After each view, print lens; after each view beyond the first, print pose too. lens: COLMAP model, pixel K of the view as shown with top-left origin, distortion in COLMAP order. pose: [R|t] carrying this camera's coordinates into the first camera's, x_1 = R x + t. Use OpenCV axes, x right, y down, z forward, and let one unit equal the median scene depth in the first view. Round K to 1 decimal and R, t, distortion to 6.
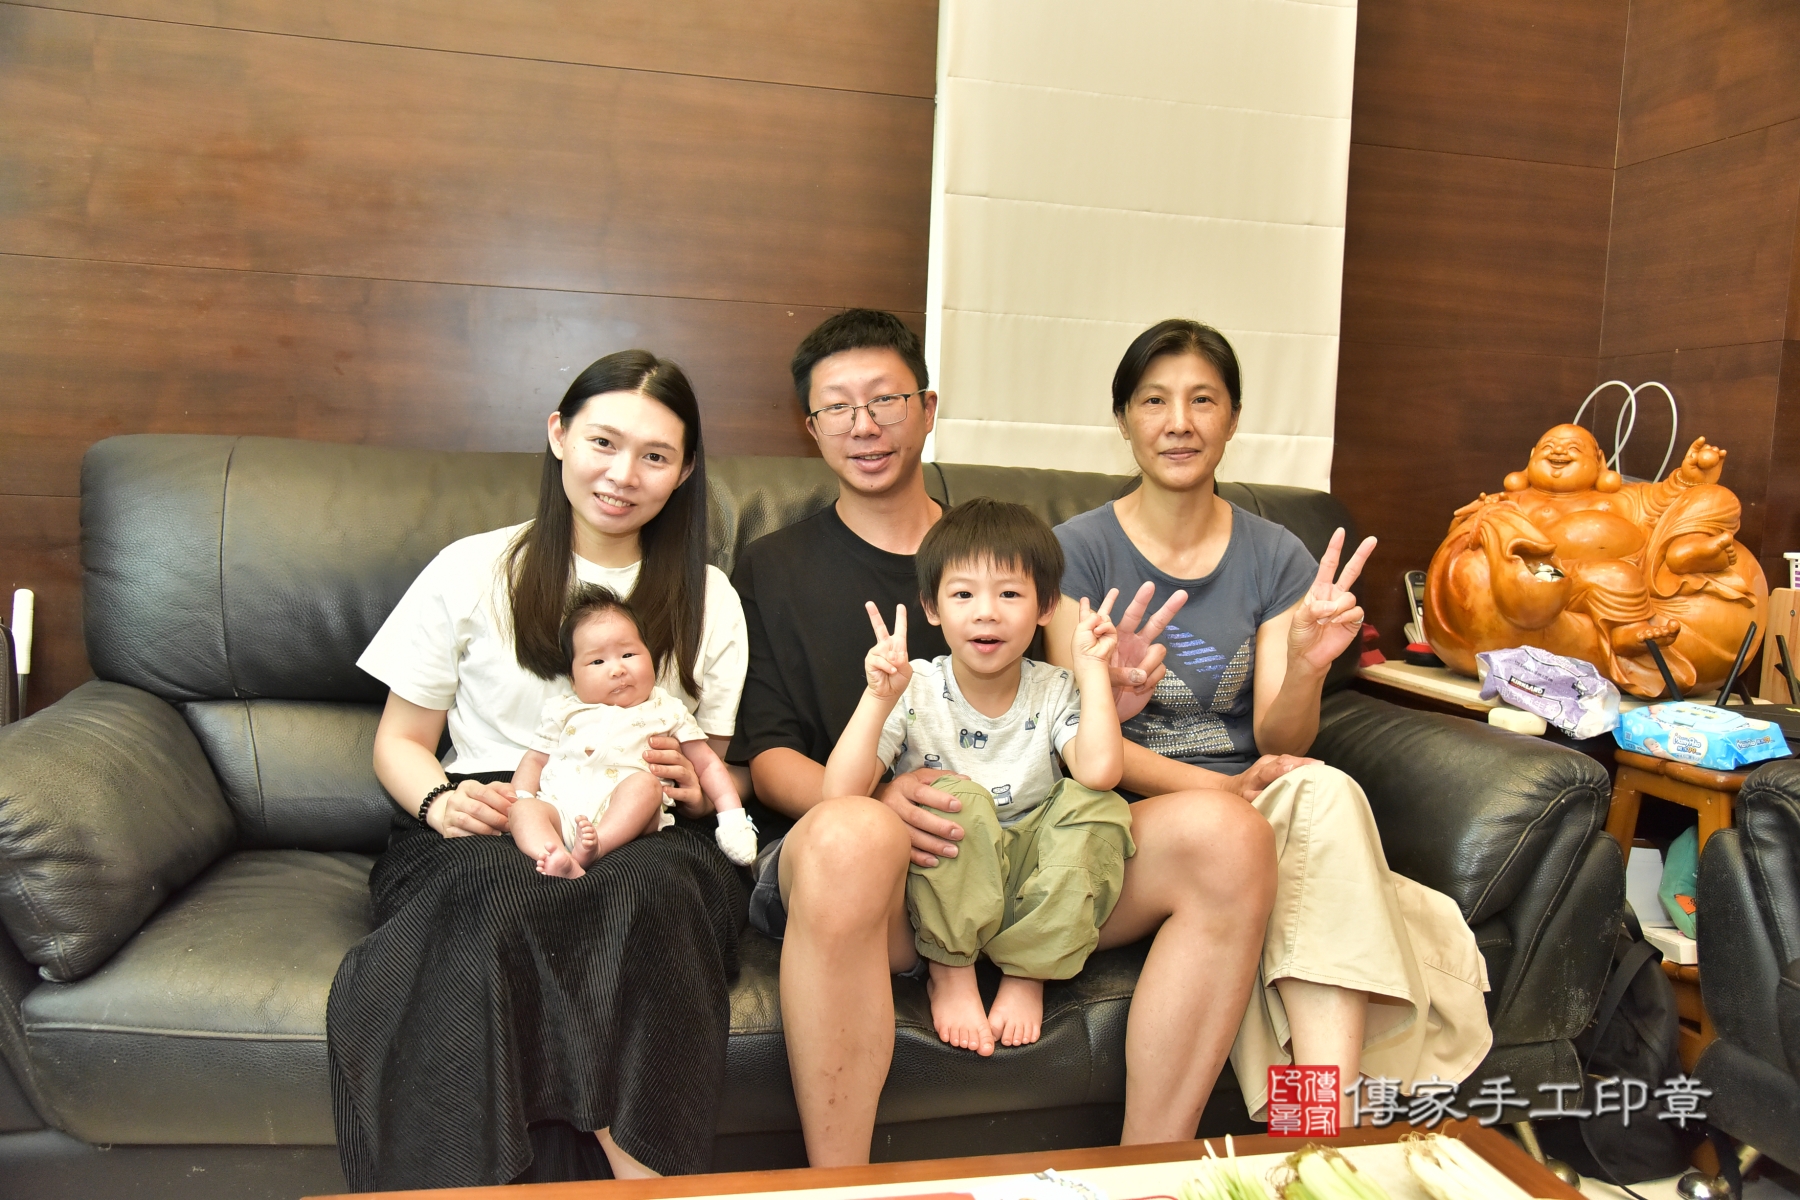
lens RADIAL K [[1435.2, 0, 898.3], [0, 1435.2, 609.4], [0, 0, 1]] dist [-0.069699, 0.094225]
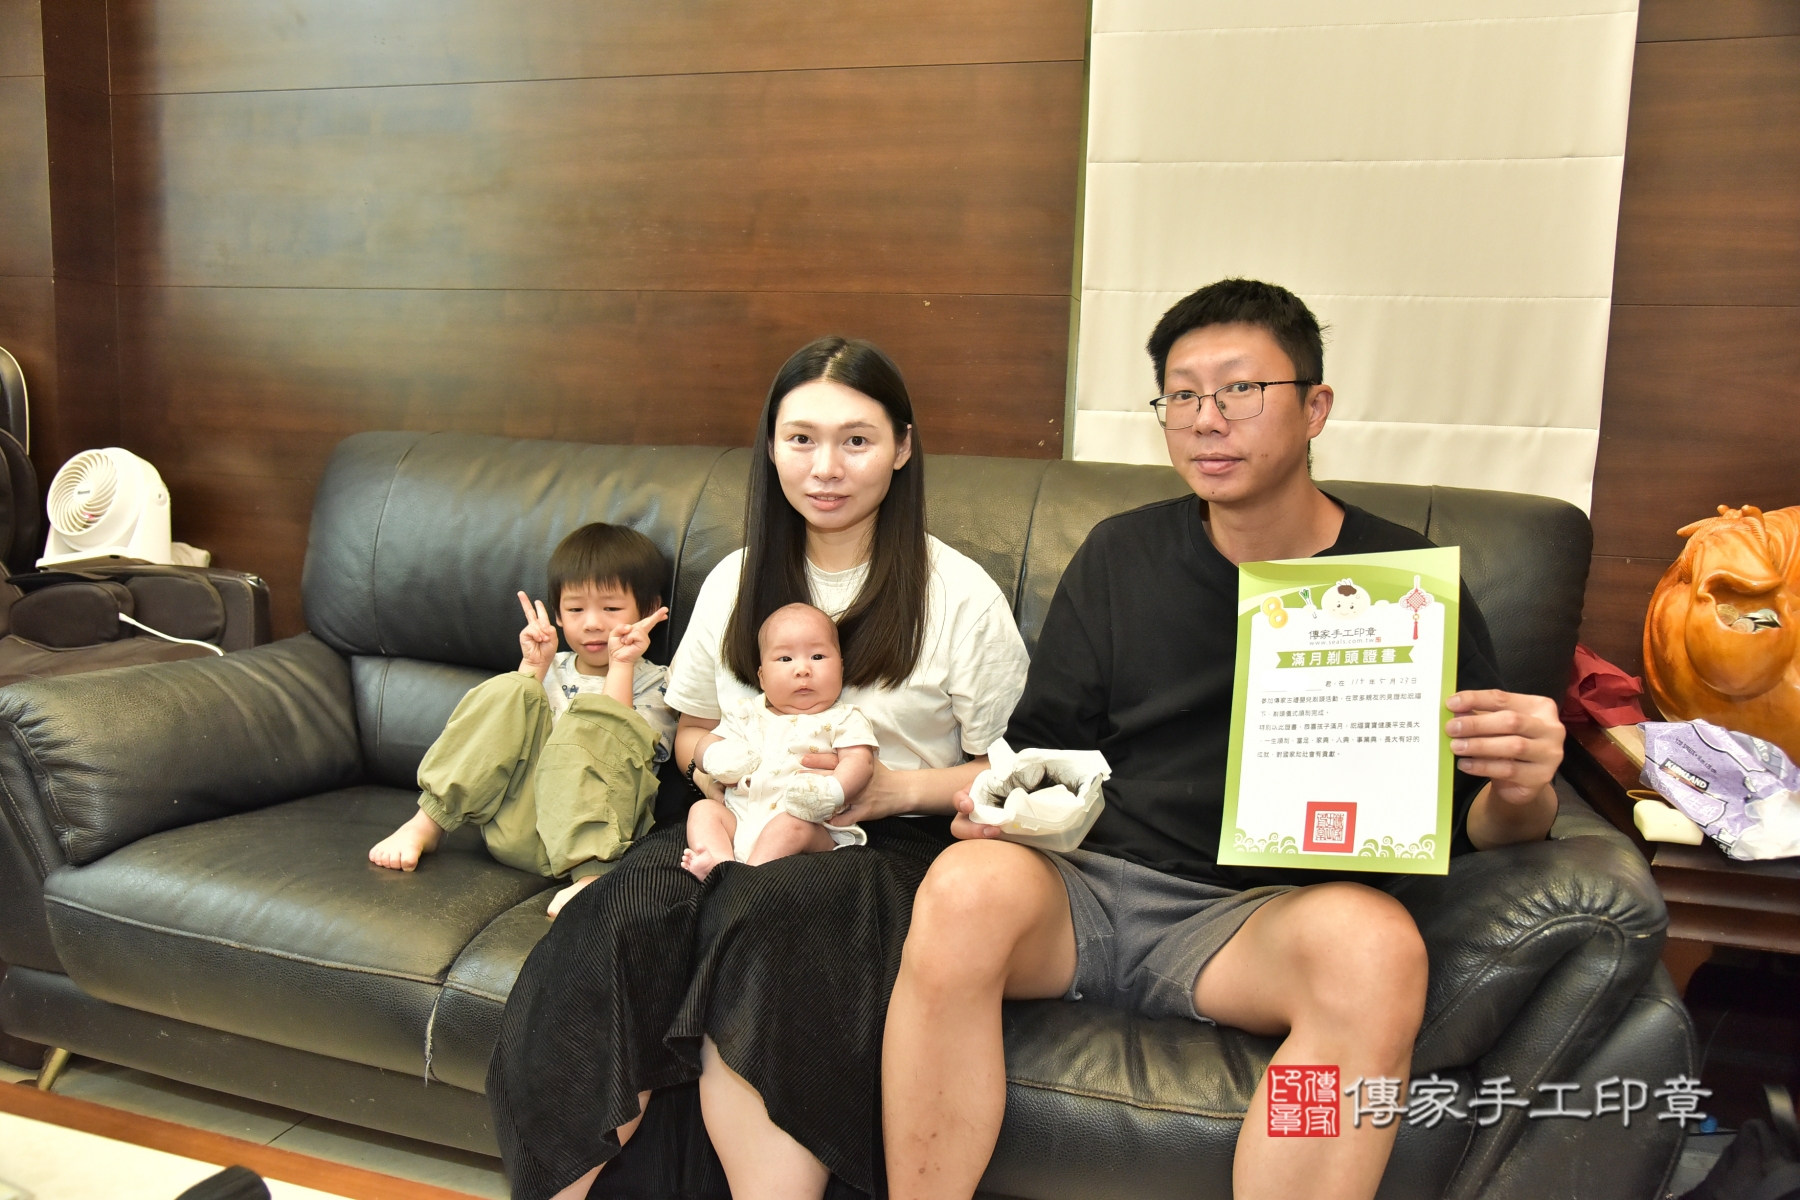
lens RADIAL K [[1403.9, 0, 892.8], [0, 1403.9, 606.1], [0, 0, 1]] dist [-0.069235, 0.079267]
pose [[0.865784, 0.058319, -0.497007, 0.419655], [-0.055301, 0.998253, 0.020801, -0.022695], [0.497352, 0.009476, 0.867497, 0.184754]]
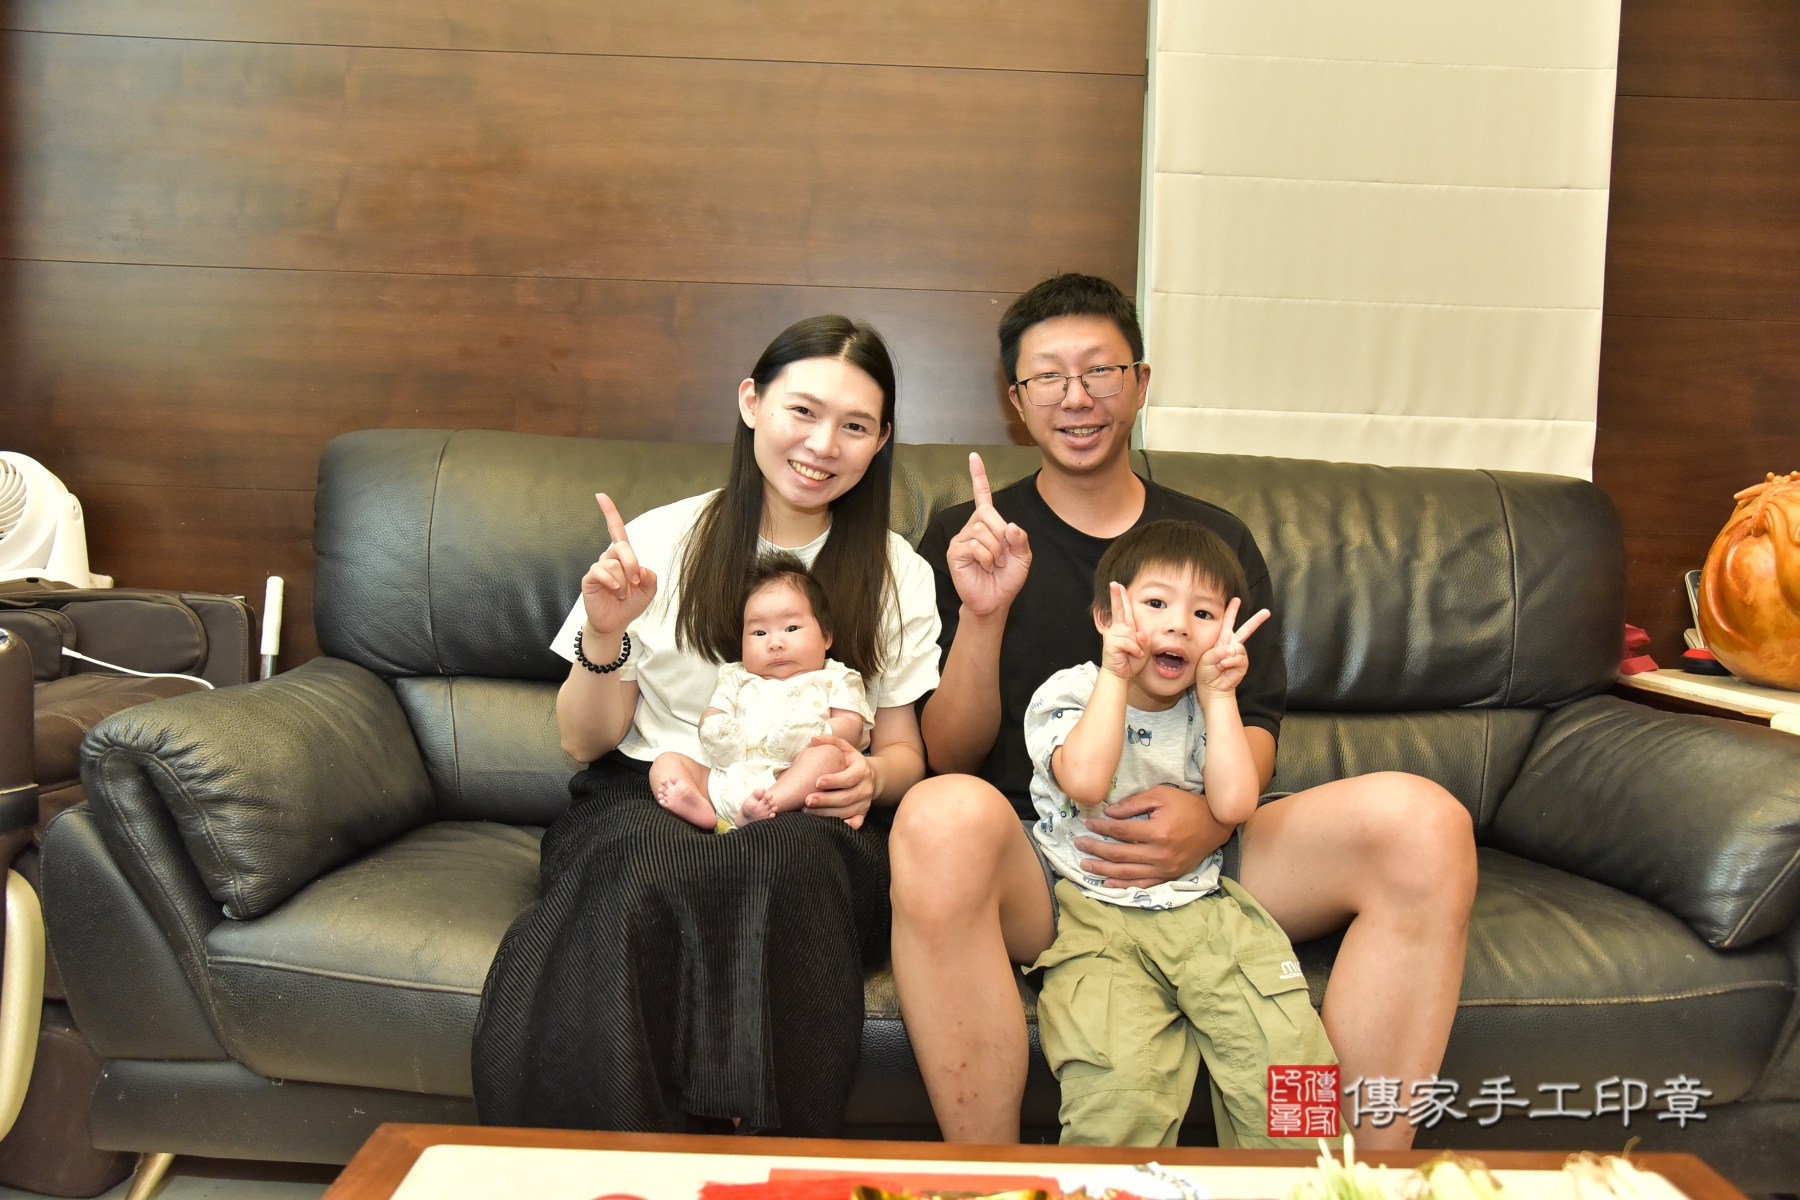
lens RADIAL K [[1435.2, 0, 898.3], [0, 1435.2, 609.4], [0, 0, 1]] dist [-0.069699, 0.094225]
pose [[0.978475, 0.005440, -0.206294, 0.068968], [-0.012103, 0.999445, -0.031050, 0.038015], [0.206010, 0.032878, 0.977997, 0.038566]]
